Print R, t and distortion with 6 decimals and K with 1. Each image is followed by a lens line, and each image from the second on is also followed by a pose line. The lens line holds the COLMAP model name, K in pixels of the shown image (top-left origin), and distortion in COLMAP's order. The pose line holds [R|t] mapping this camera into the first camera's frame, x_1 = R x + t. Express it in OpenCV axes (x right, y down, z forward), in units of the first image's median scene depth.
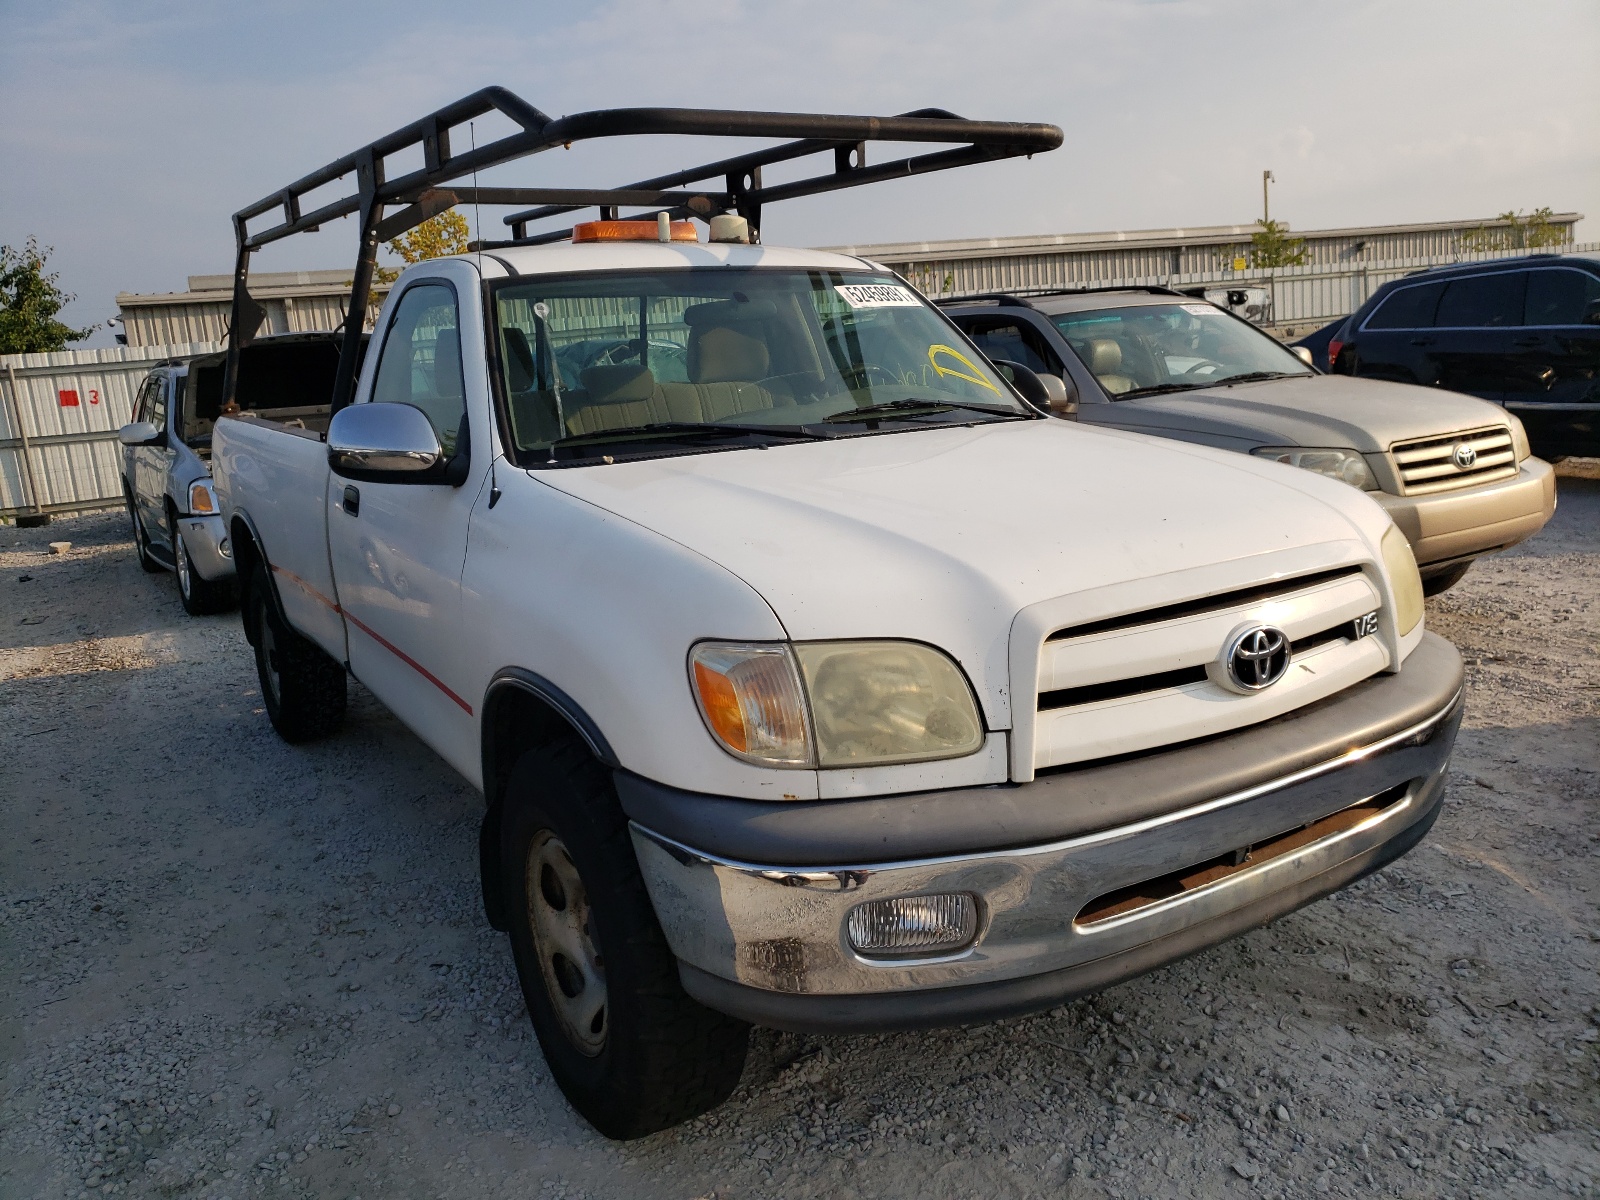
lens RADIAL K [[1209.9, 0, 800.2], [0, 1209.9, 597.3], [0, 0, 1]] dist [0.008089, -0.000361]
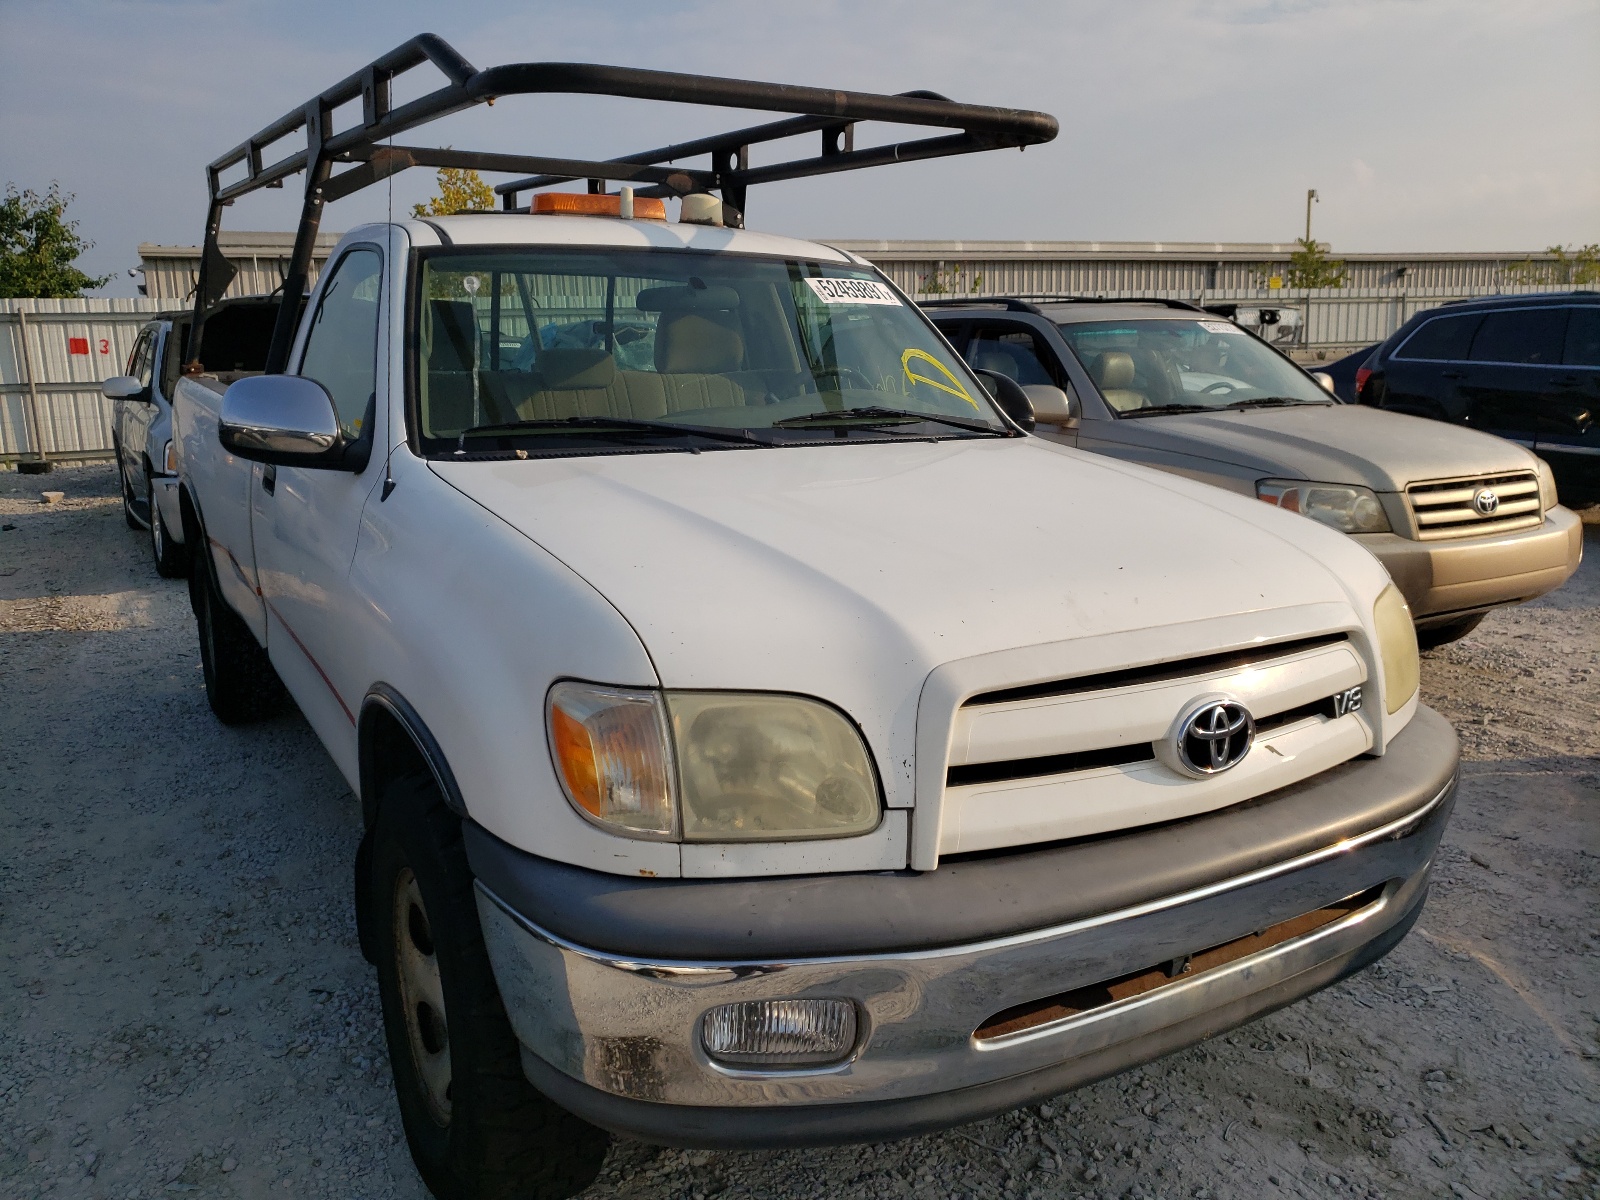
lens RADIAL K [[1210.4, 0, 800.0], [0, 1210.4, 600.0], [0, 0, 1]] dist [0.003041, 0.010894]
pose [[0.997840, 0.064342, -0.013275, 0.053819], [-0.064220, 0.997892, 0.009375, -0.022392], [0.013850, -0.008502, 0.999868, 0.081857]]
